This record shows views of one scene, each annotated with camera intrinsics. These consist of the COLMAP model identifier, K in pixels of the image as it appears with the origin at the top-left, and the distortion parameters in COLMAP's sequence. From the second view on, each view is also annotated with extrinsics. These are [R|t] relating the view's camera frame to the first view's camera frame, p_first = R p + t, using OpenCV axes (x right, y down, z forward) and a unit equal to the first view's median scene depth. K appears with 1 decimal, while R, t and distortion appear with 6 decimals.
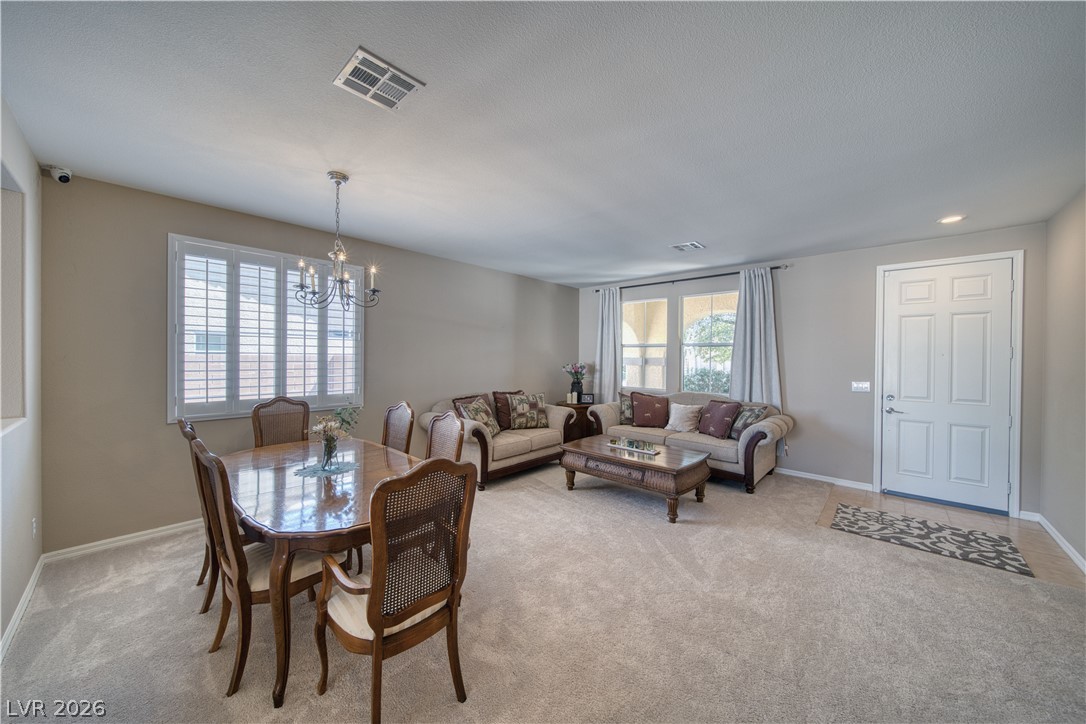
lens RADIAL K [[383.4, 0, 535.3], [0, 383.4, 366.6], [0, 0, 1]] dist [-0.003744, -0.000058]
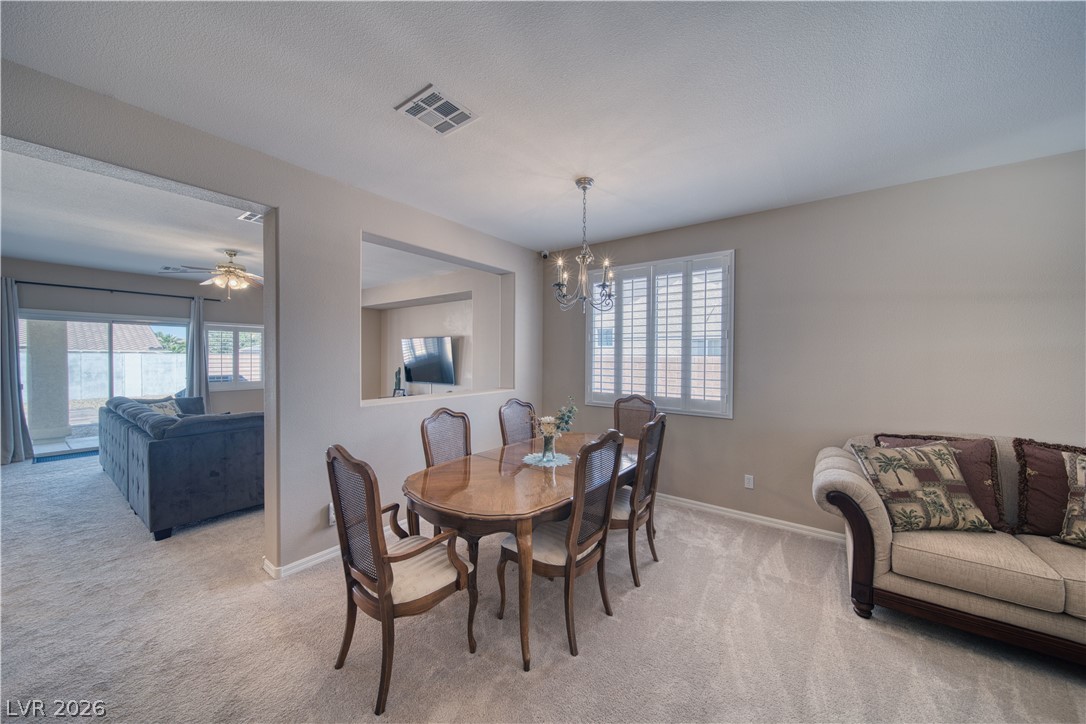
lens RADIAL K [[383.4, 0, 543.6], [0, 383.4, 362.1], [0, 0, 1]] dist [-0.003744, -0.000058]
pose [[0.118661, 0.012218, -0.992860, 0.317978], [-0.026368, 0.999610, 0.009150, -0.014105], [0.992585, 0.025094, 0.118937, 0.499231]]
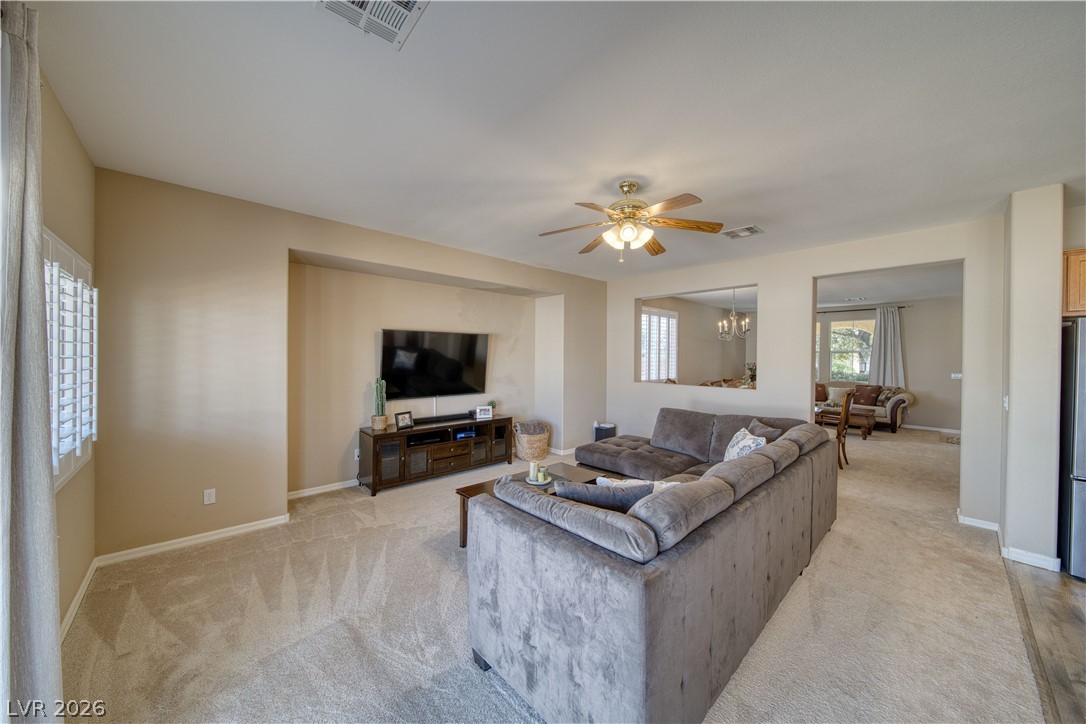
lens RADIAL K [[383.4, 0, 542.0], [0, 383.4, 357.8], [0, 0, 1]] dist [-0.003744, -0.000058]
pose [[0.998116, 0.004305, -0.061210, -1.027041], [-0.005400, 0.999828, -0.017740, 0.005789], [0.061123, 0.018037, 0.997967, -0.957216]]
